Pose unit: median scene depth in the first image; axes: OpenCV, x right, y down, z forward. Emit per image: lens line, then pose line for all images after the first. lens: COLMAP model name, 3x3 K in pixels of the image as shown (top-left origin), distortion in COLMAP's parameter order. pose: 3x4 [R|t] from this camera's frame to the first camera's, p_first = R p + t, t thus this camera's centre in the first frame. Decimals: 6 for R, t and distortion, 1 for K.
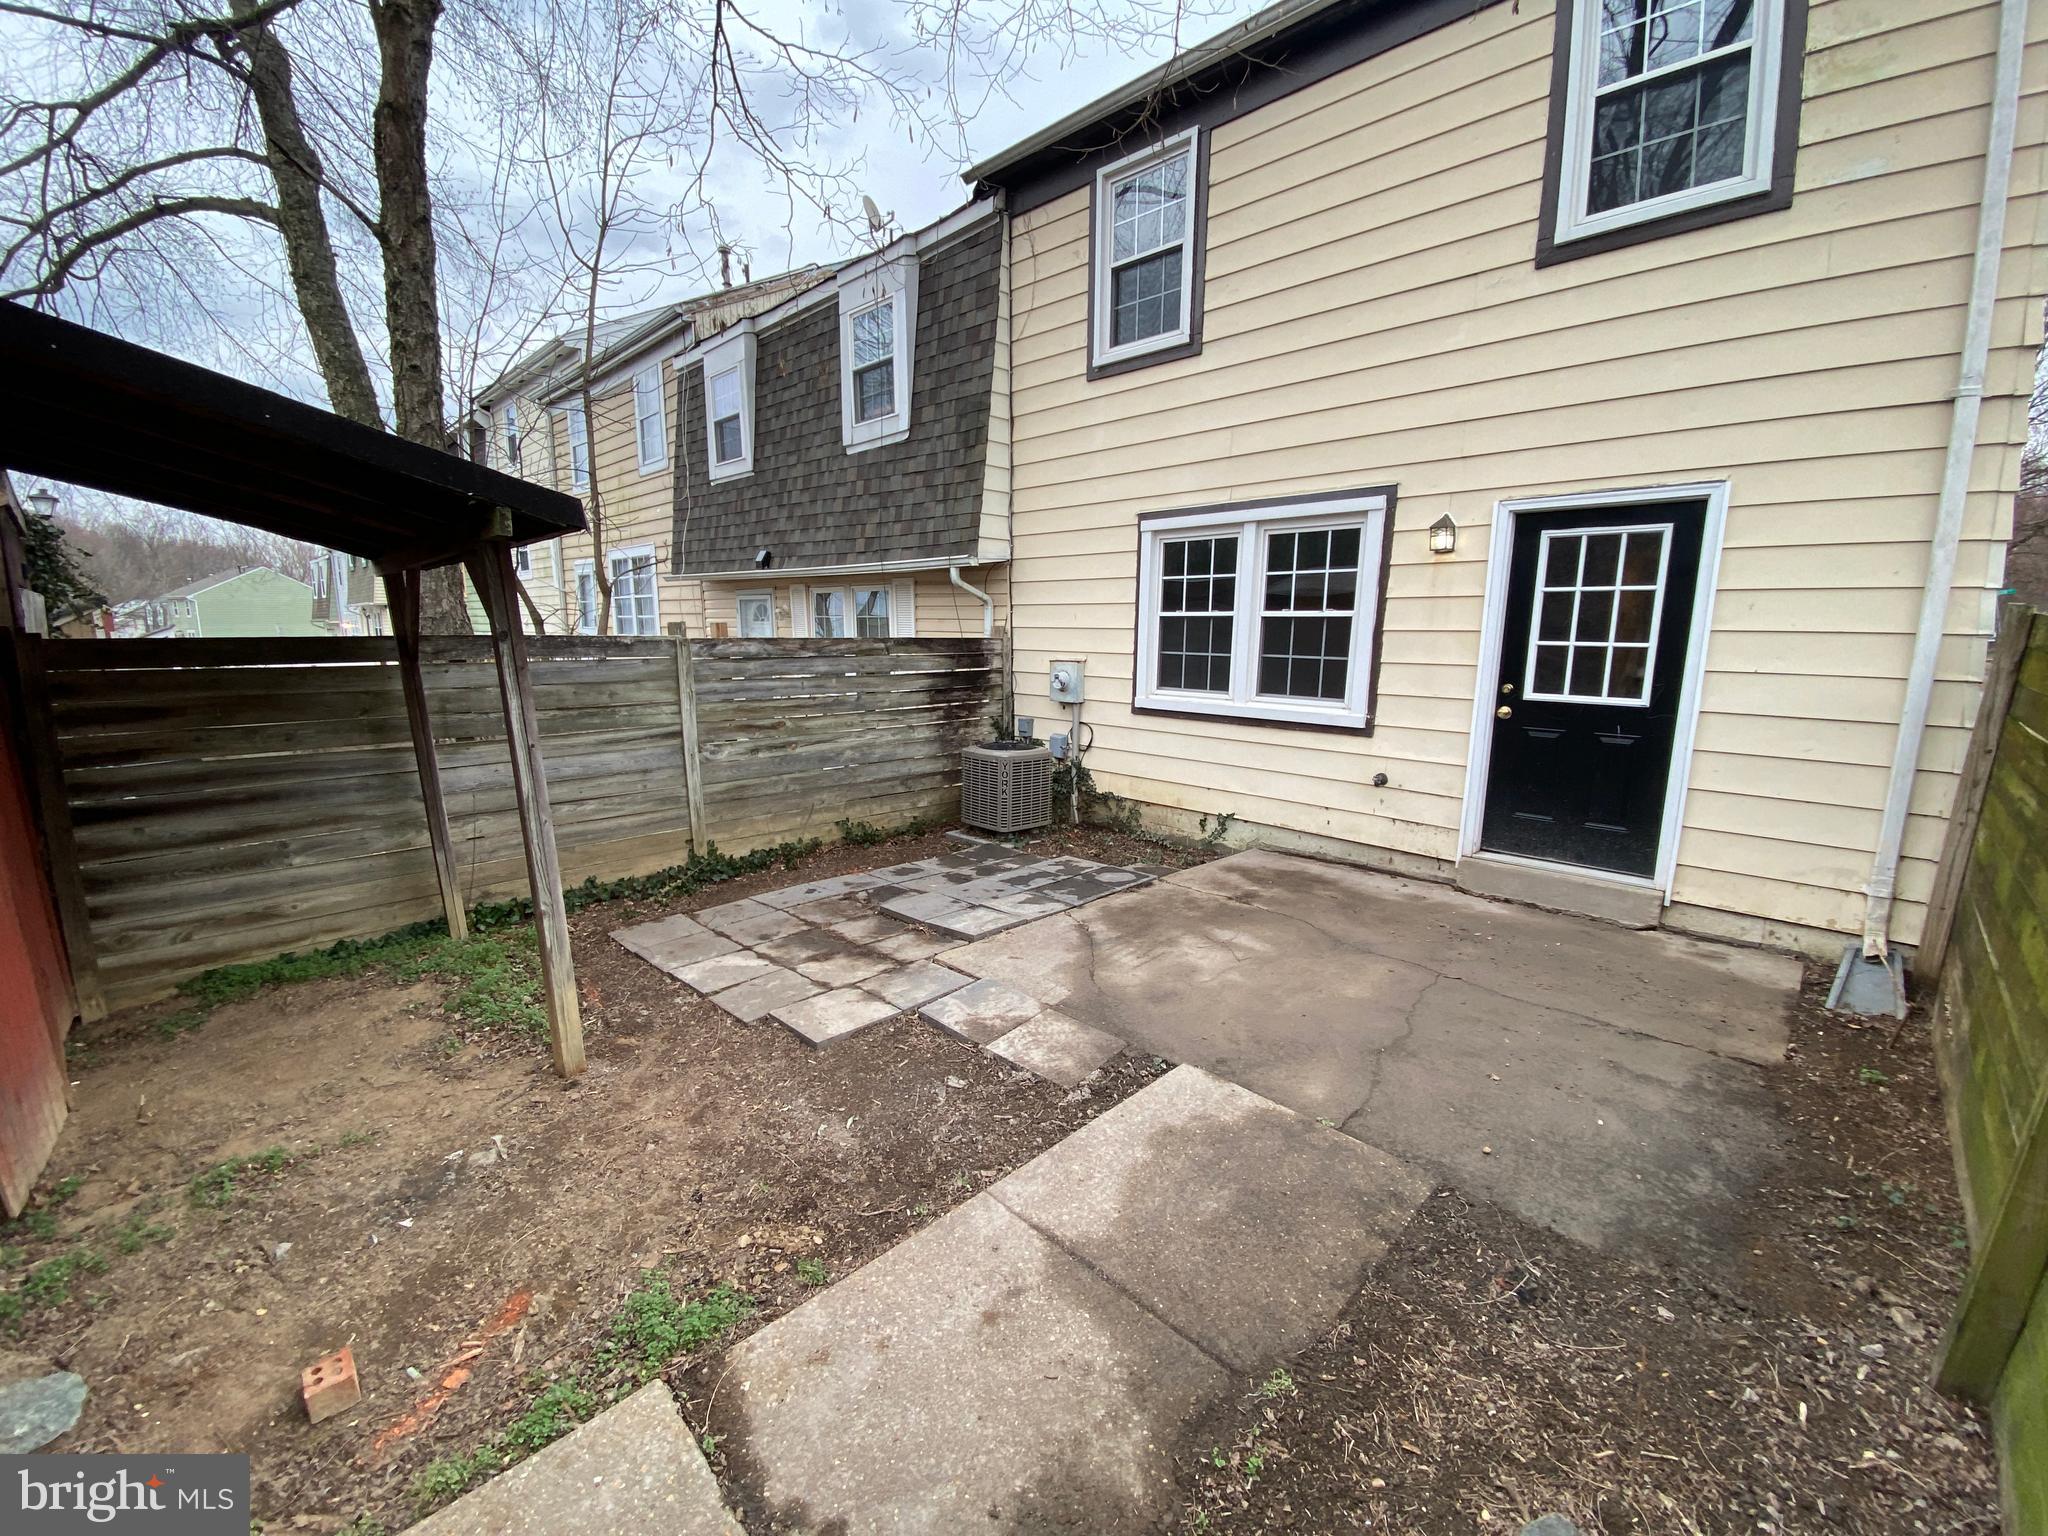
lens RADIAL K [[827.5, 0, 1012.2], [0, 827.5, 775.9], [0, 0, 1]] dist [0.003869, -0.008693]
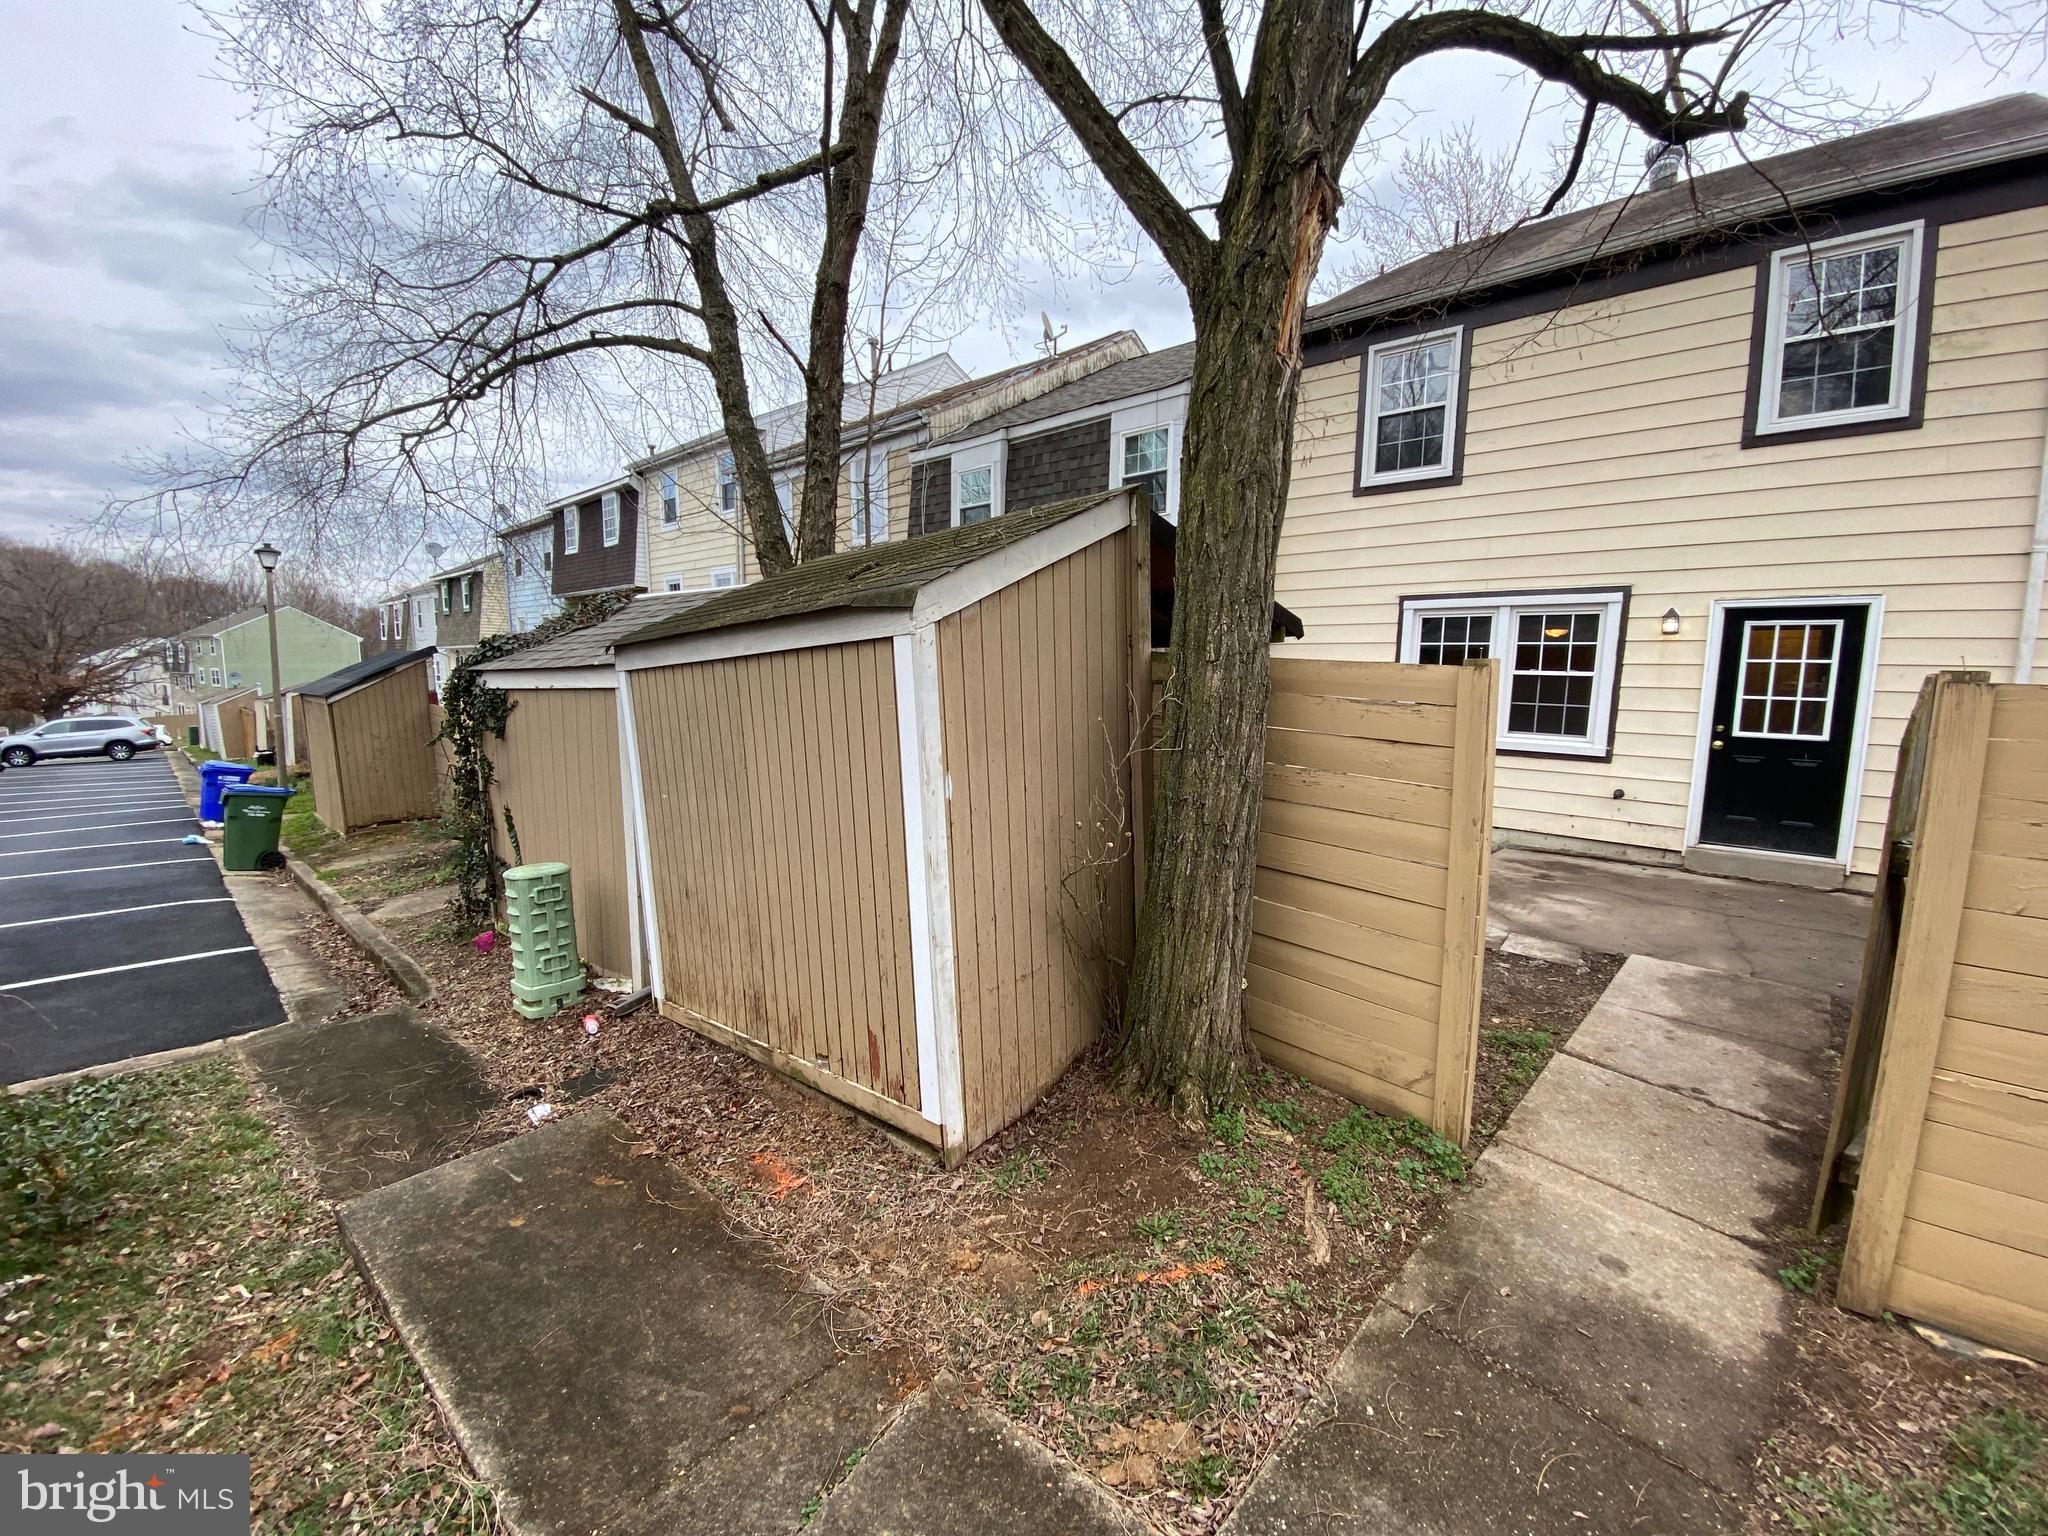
lens RADIAL K [[827.5, 0, 1025.0], [0, 827.5, 774.1], [0, 0, 1]] dist [0.003869, -0.008693]
pose [[0.999584, -0.000619, 0.028822, -0.641468], [0.001979, 0.998883, -0.047200, 0.038444], [-0.028761, 0.047237, 0.998470, -0.387360]]
